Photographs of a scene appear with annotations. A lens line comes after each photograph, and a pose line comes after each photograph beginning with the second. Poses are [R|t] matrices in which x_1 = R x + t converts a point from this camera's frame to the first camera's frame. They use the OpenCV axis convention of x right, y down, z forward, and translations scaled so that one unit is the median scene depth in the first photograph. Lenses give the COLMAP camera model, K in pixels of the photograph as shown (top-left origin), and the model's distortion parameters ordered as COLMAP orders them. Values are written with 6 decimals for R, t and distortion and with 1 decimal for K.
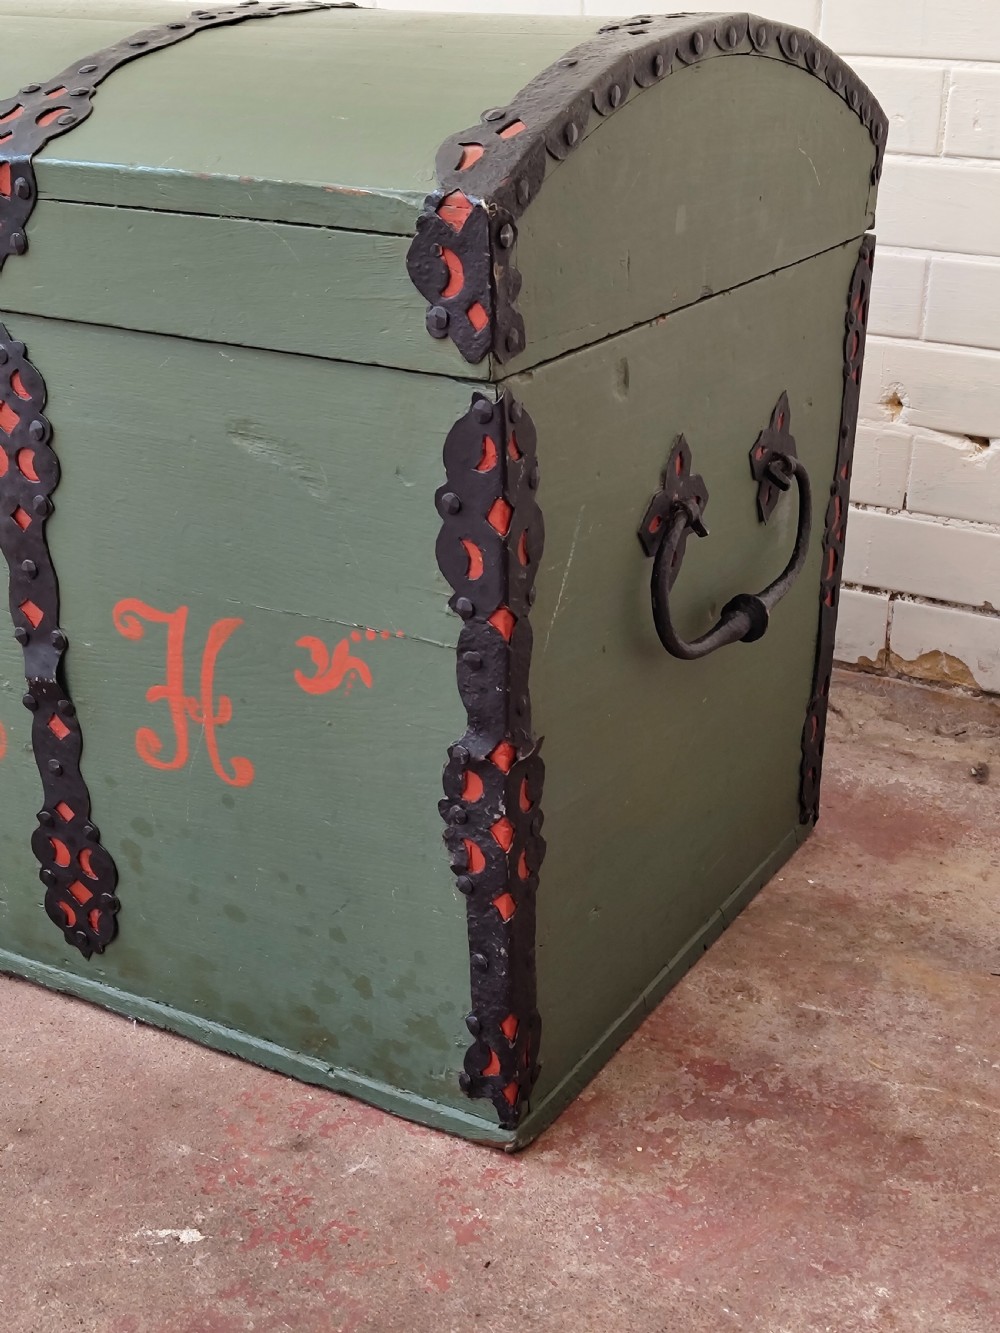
lens RADIAL K [[1838.3, 0, 500.0], [0, 1838.3, 666.5], [0, 0, 1]] dist [0.158322, -0.526066]
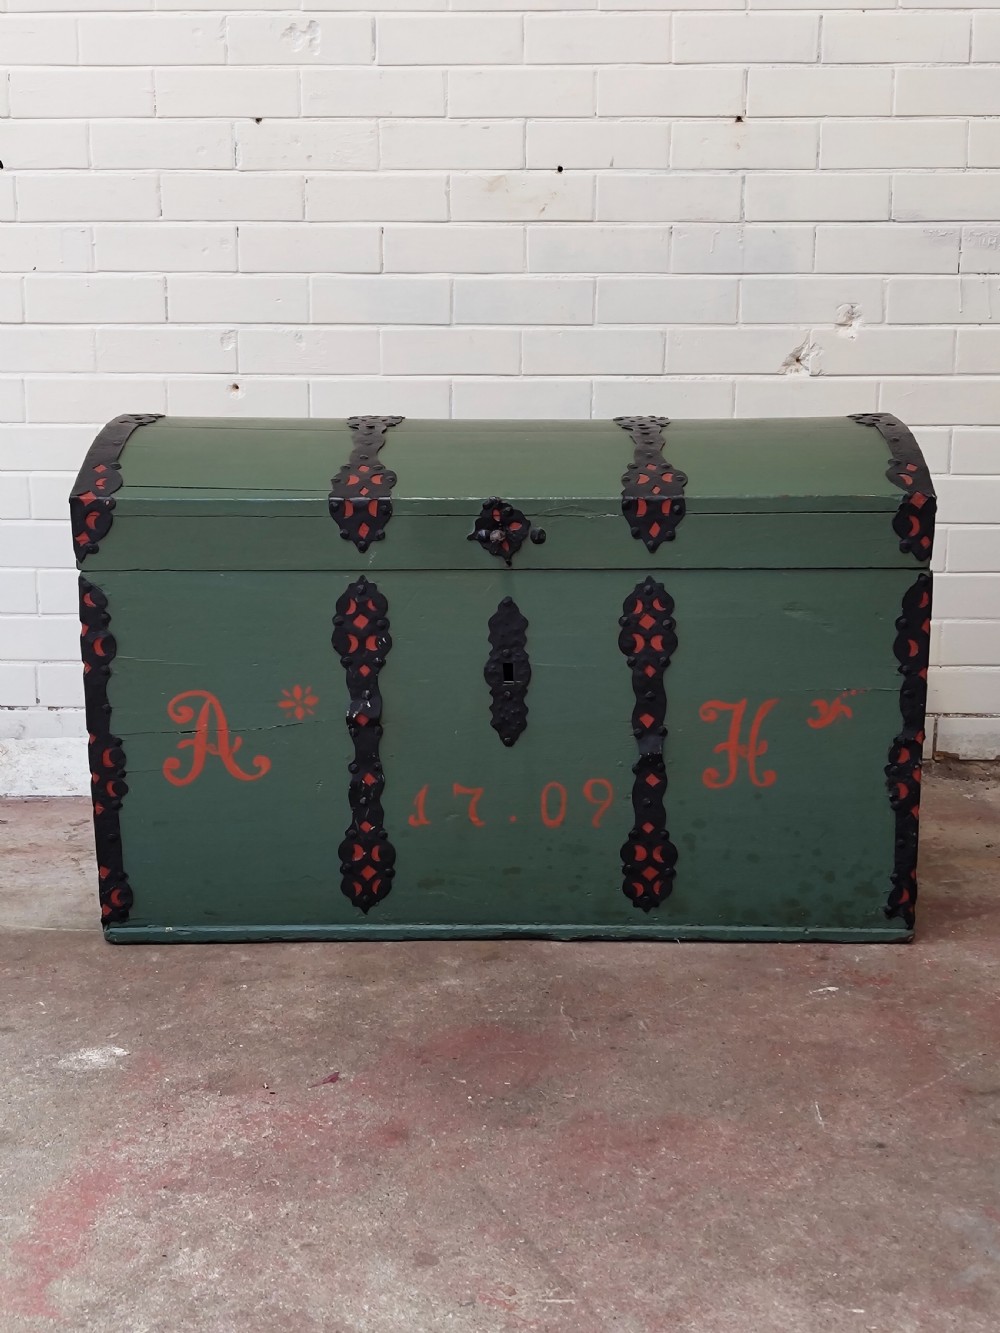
lens RADIAL K [[1825.2, 0, 500.0], [0, 1825.2, 666.5], [0, 0, 1]] dist [0.154143, -0.551572]
pose [[0.881673, -0.109021, 0.459094, -1.333001], [0.187677, 0.973696, -0.129205, 0.144213], [-0.432932, 0.200078, 0.878942, -0.686767]]
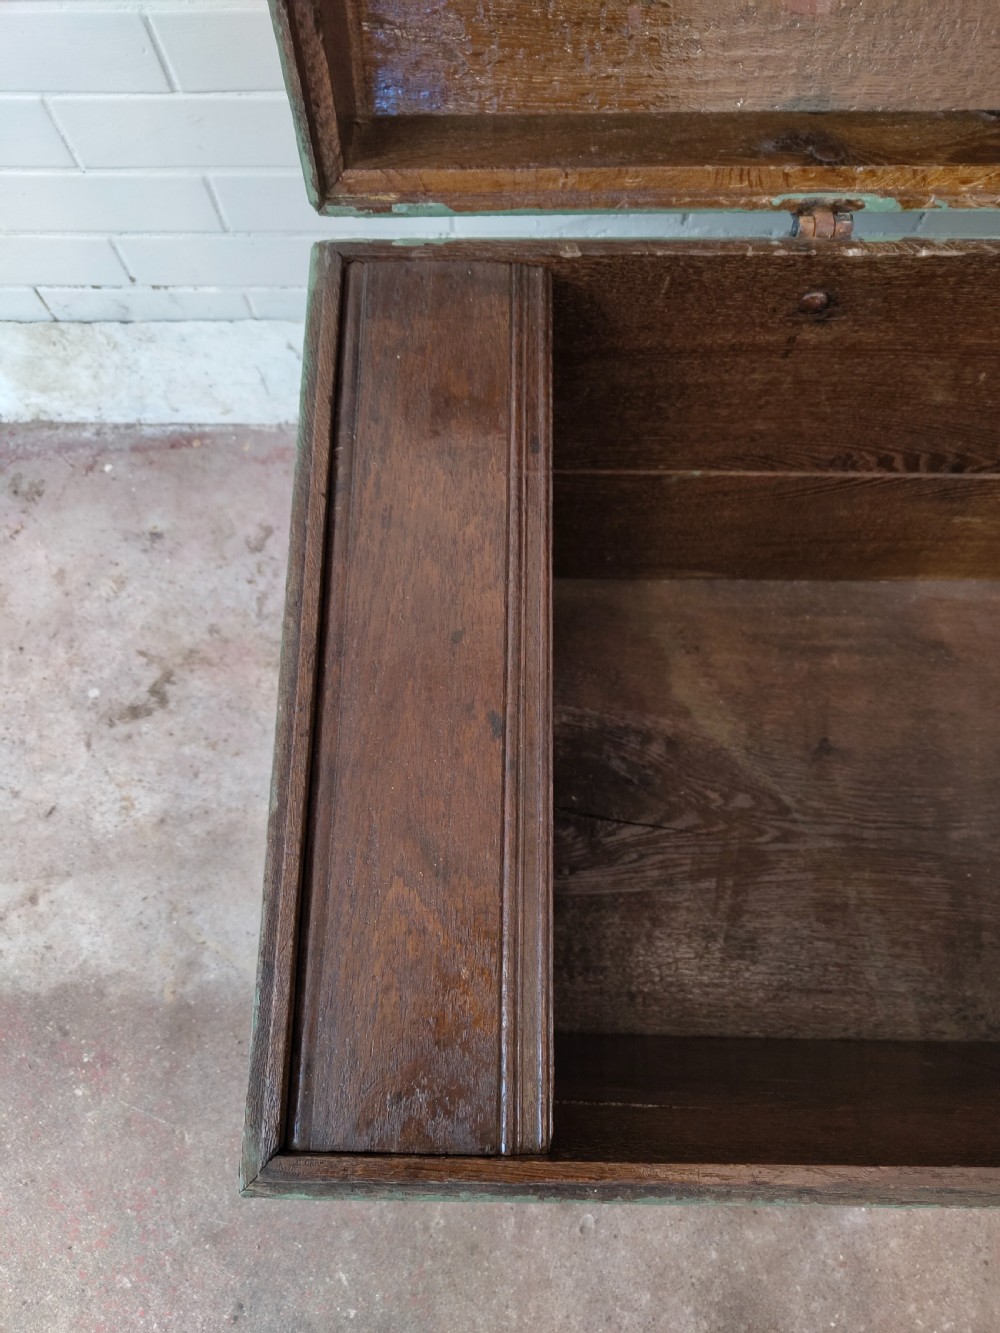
lens RADIAL K [[937.9, 0, 504.1], [0, 937.9, 681.9], [0, 0, 1]] dist [0.000070, -0.001886]
pose [[0.875845, -0.468153, 0.117168, -0.645610], [0.200787, 0.574277, 0.793656, -0.733479], [-0.438840, -0.671594, 0.596977, 1.112695]]
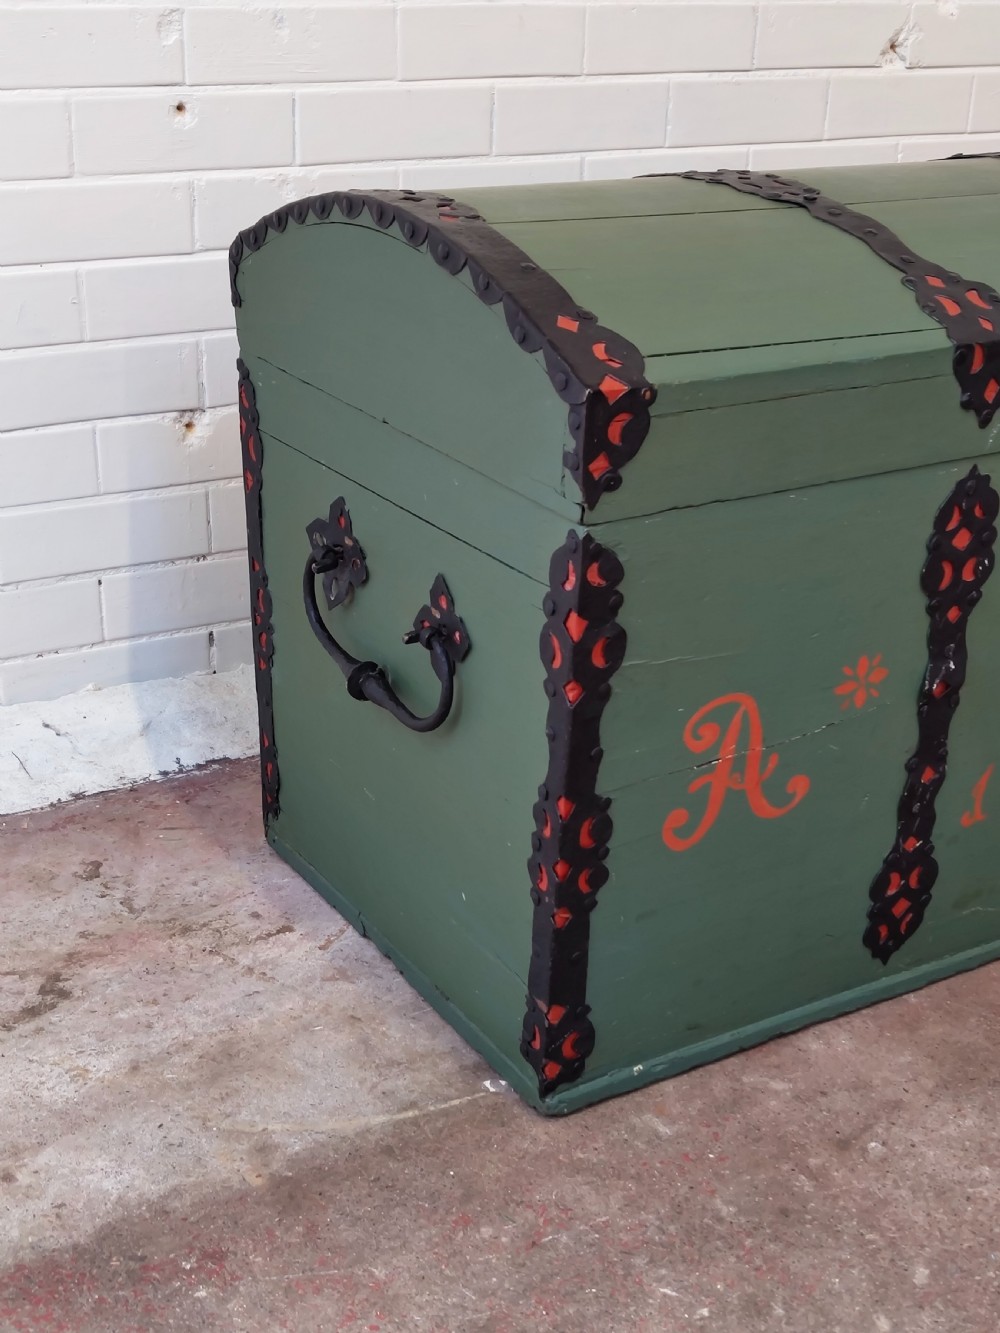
lens RADIAL K [[1818.4, 0, 502.9], [0, 1818.4, 701.5], [0, 0, 1]] dist [0.138531, -0.484685]
pose [[0.498647, -0.346238, 0.794651, -1.714561], [0.309326, 0.927477, 0.210009, -0.447186], [-0.809734, 0.141085, 0.569584, 0.702123]]
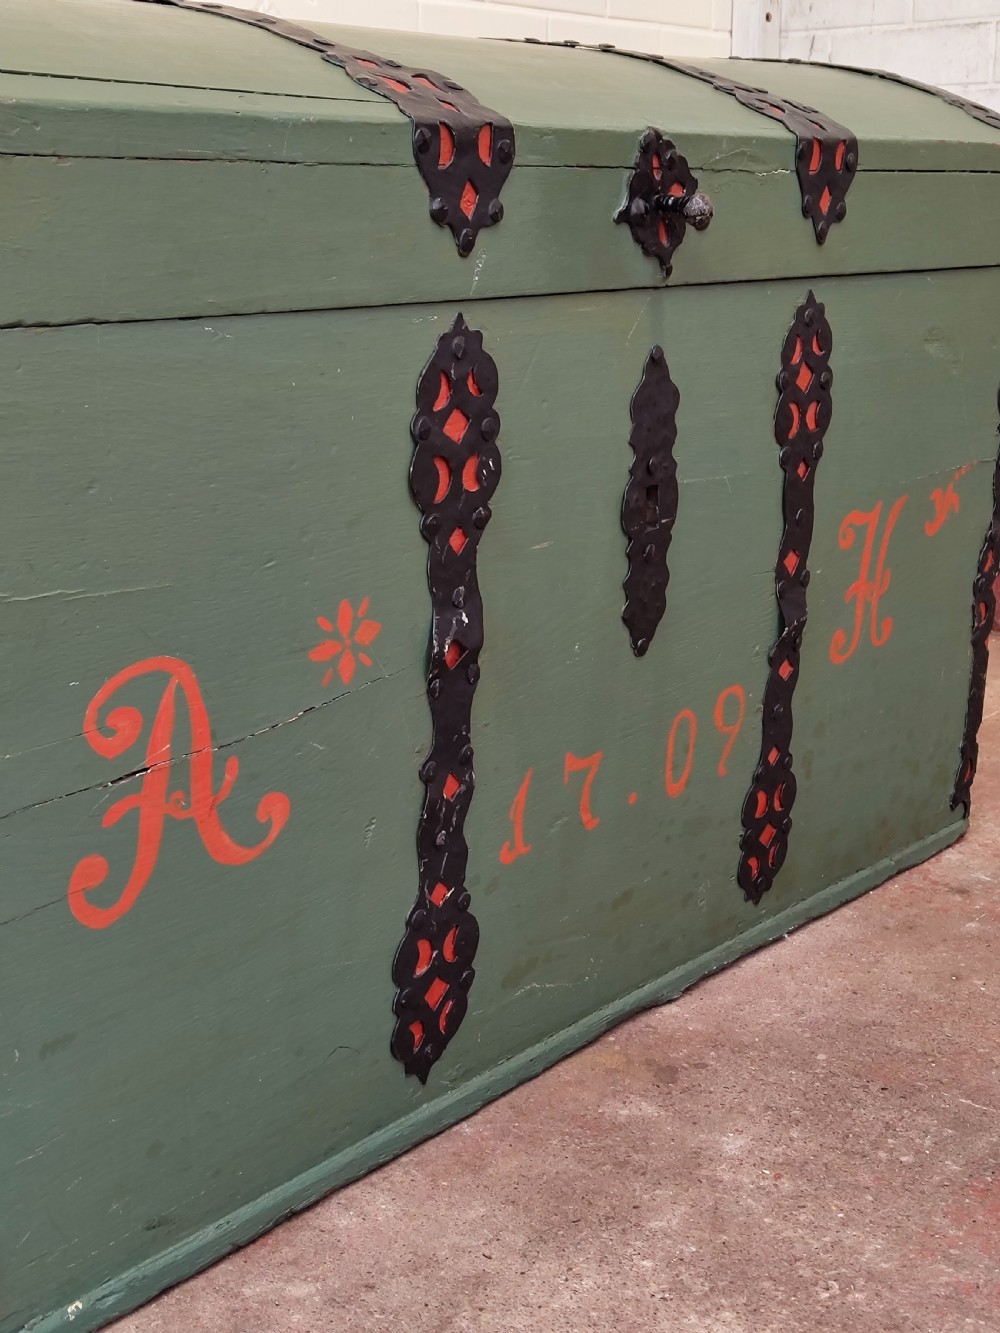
lens RADIAL K [[1828.9, 0, 496.3], [0, 1828.9, 687.4], [0, 0, 1]] dist [0.141385, -0.534502]
pose [[0.181533, -0.259534, 0.948519, -1.387197], [0.365912, 0.913112, 0.179816, -0.229061], [-0.912773, 0.314432, 0.260727, 0.936355]]
